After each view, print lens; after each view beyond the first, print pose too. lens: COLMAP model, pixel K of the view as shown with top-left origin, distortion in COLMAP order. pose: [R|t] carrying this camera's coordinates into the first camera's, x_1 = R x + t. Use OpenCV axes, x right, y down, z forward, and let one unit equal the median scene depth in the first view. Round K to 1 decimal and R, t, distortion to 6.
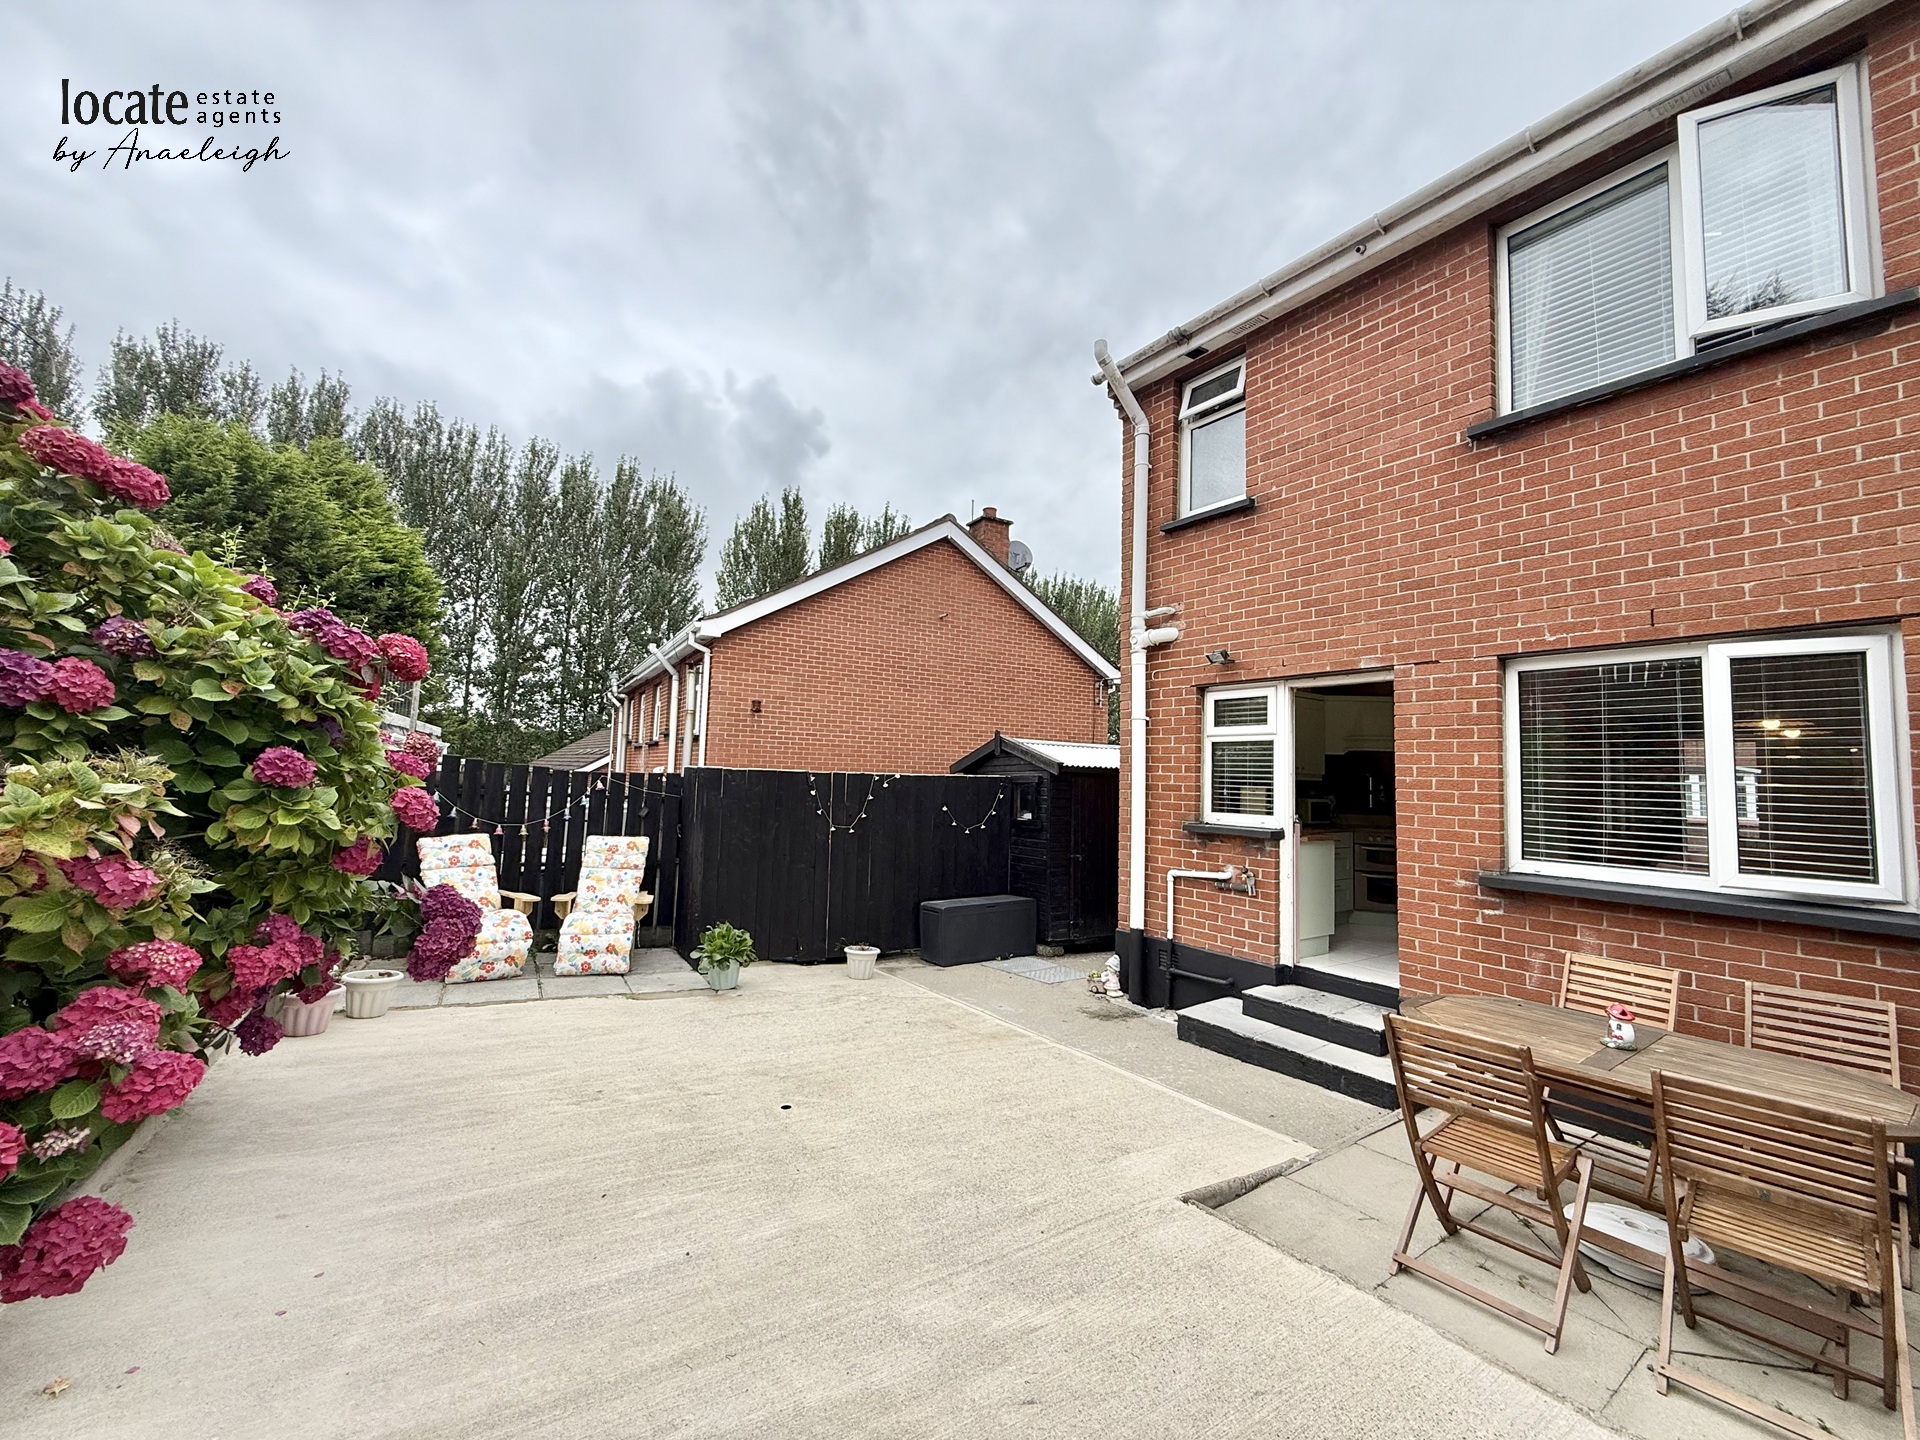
lens RADIAL K [[762.0, 0, 955.9], [0, 762.0, 720.9], [0, 0, 1]] dist [0.001238, -0.000424]
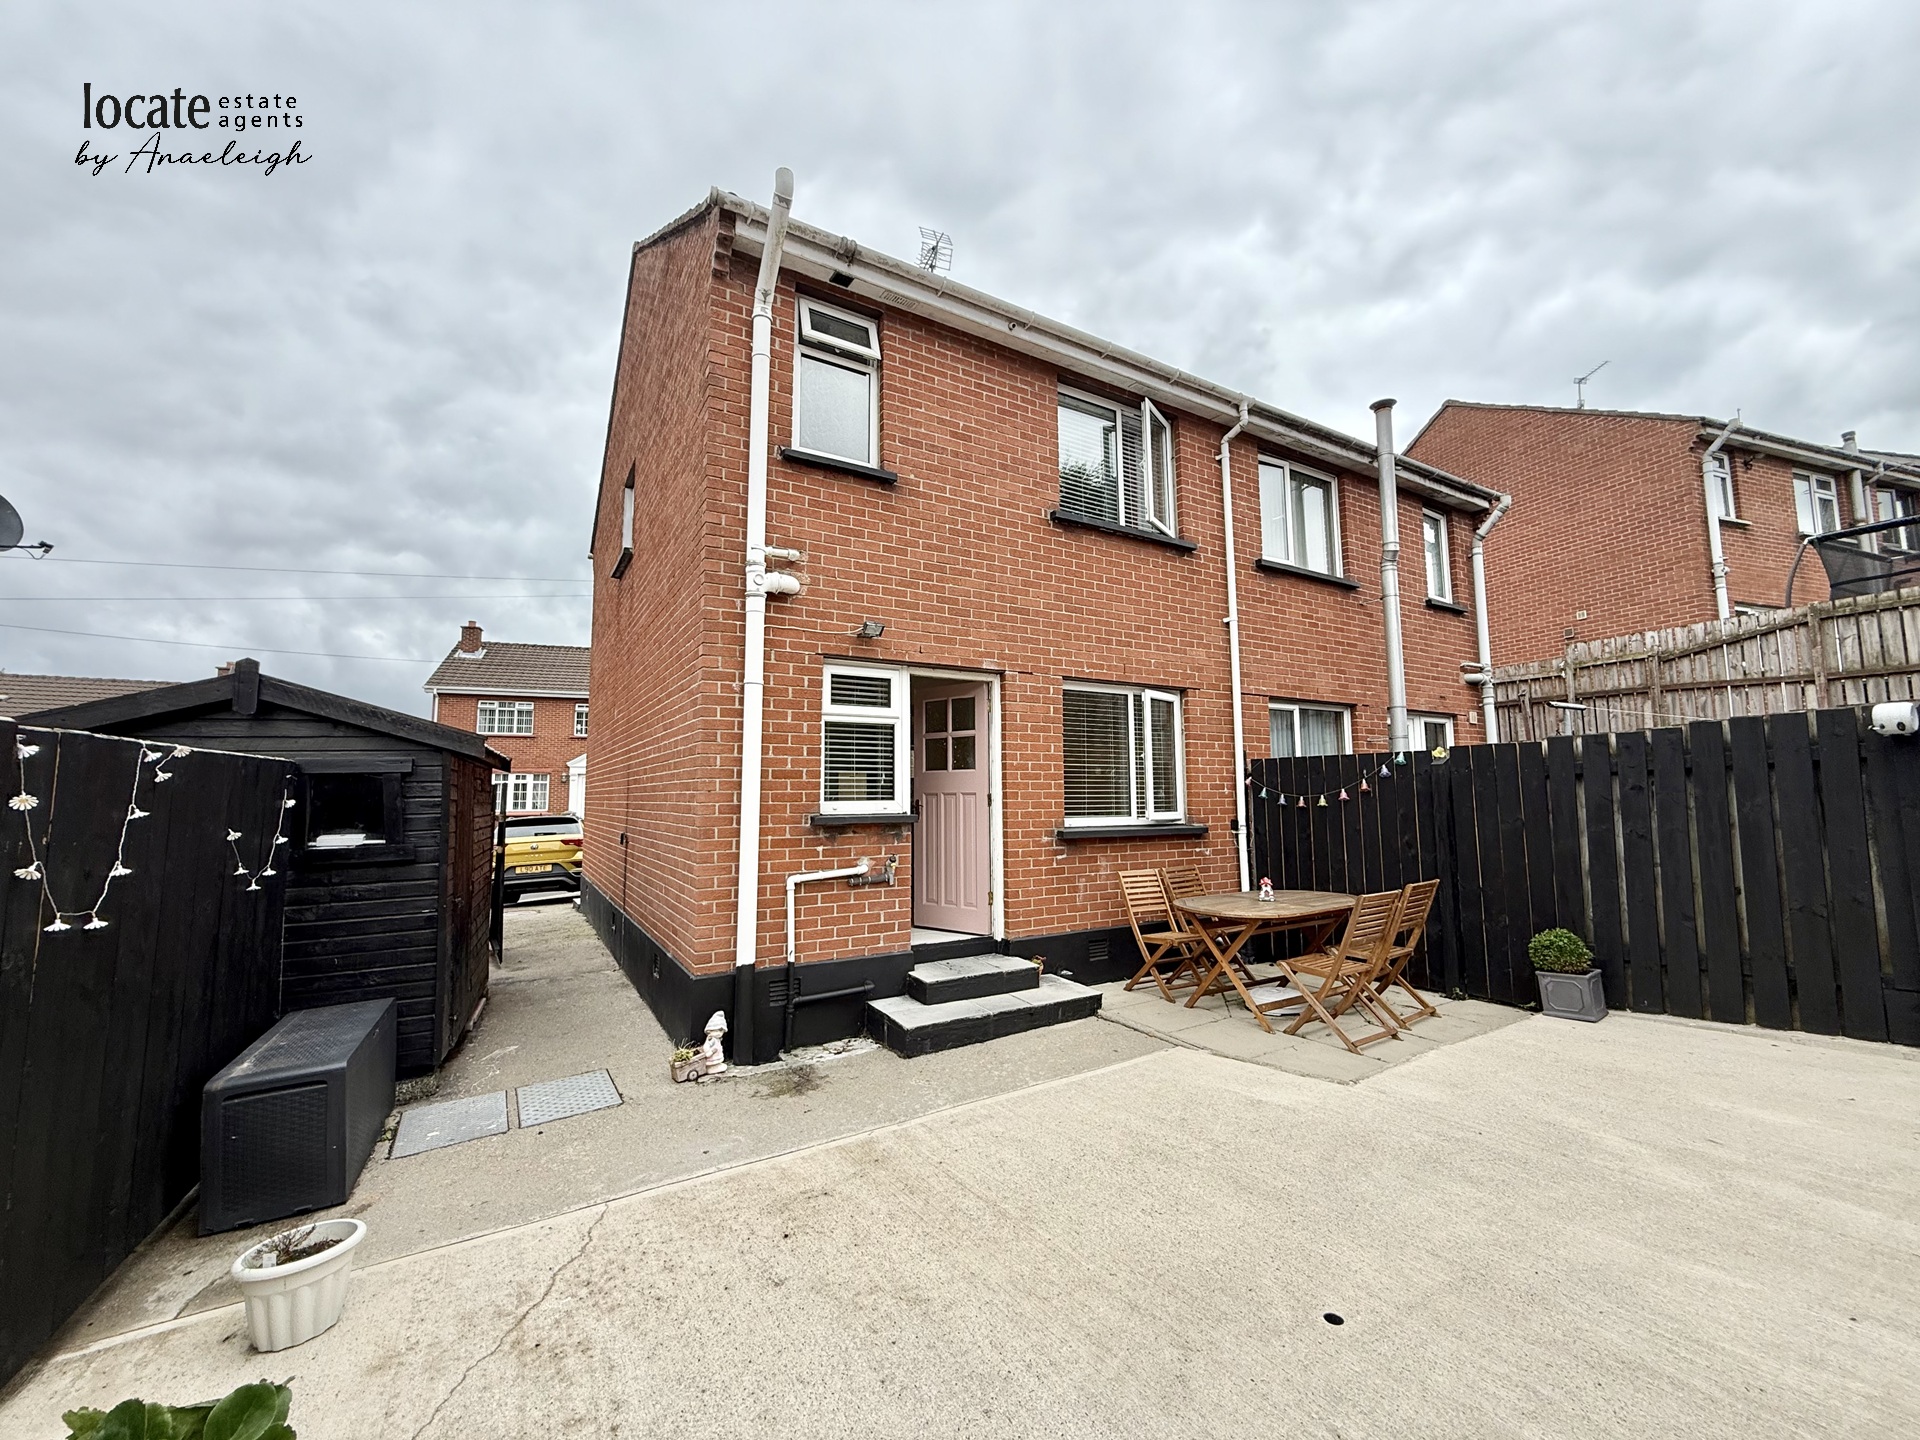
lens RADIAL K [[762.0, 0, 950.3], [0, 762.0, 719.8], [0, 0, 1]] dist [0.001238, -0.000424]
pose [[0.081265, 0.070728, 0.994180, -0.489632], [-0.064301, 0.995773, -0.065585, 0.069751], [-0.994616, -0.058597, 0.085469, 0.735175]]
